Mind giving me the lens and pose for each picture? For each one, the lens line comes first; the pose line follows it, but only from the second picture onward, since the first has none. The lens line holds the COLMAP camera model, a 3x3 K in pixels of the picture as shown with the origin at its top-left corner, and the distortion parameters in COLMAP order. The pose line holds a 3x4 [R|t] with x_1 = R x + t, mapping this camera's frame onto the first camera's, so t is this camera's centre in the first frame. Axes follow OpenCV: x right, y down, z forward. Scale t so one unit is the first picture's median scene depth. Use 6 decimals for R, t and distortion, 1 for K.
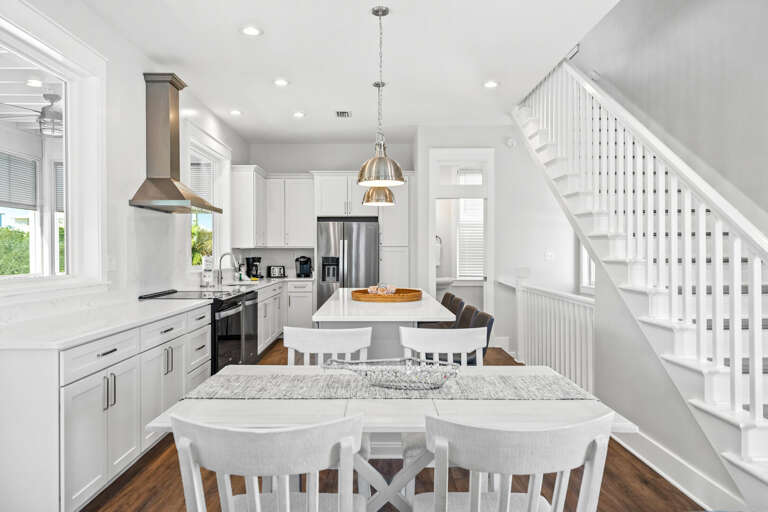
lens RADIAL K [[519.5, 0, 384.4], [0, 519.5, 256.9], [0, 0, 1]] dist [-0.008056, -0.000889]
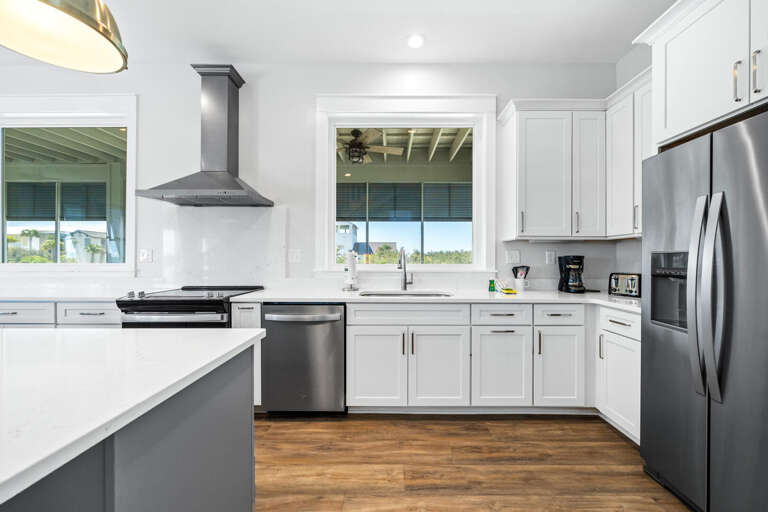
lens RADIAL K [[303.7, 0, 383.0], [0, 303.7, 252.4], [0, 0, 1]] dist [0.004075, 0.000278]
pose [[-0.010138, 0.004153, -0.999940, 0.173424], [-0.007282, 0.999965, 0.004227, -0.004108], [0.999922, 0.007324, -0.010108, 0.965255]]
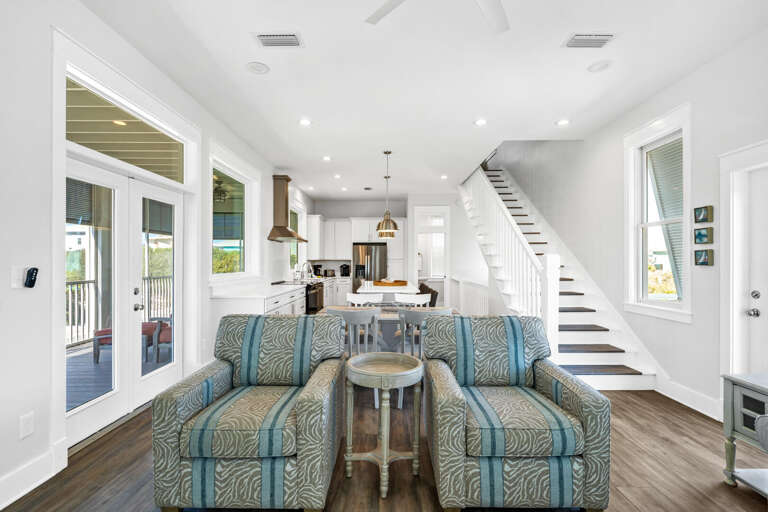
lens RADIAL K [[354.6, 0, 384.9], [0, 354.6, 260.4], [0, 0, 1]] dist [0.000936, 0.000005]
pose [[0.999828, 0.003614, -0.018213, 0.005161], [-0.003891, 0.999878, -0.015154, 0.002640], [0.018156, 0.015222, 0.999719, -0.247921]]
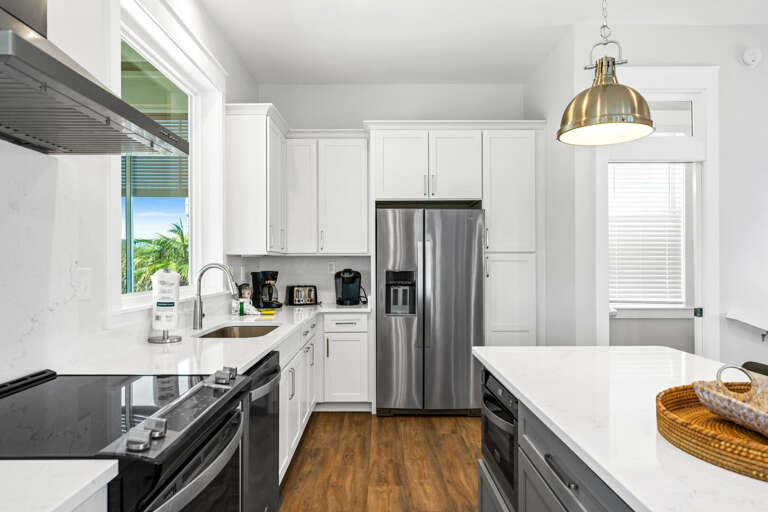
lens RADIAL K [[519.5, 0, 381.9], [0, 519.5, 255.7], [0, 0, 1]] dist [-0.008056, -0.000889]
pose [[0.999910, -0.001310, -0.013316, -0.121994], [0.001006, 0.999741, -0.022757, -0.003642], [0.013342, 0.022741, 0.999652, 0.452627]]
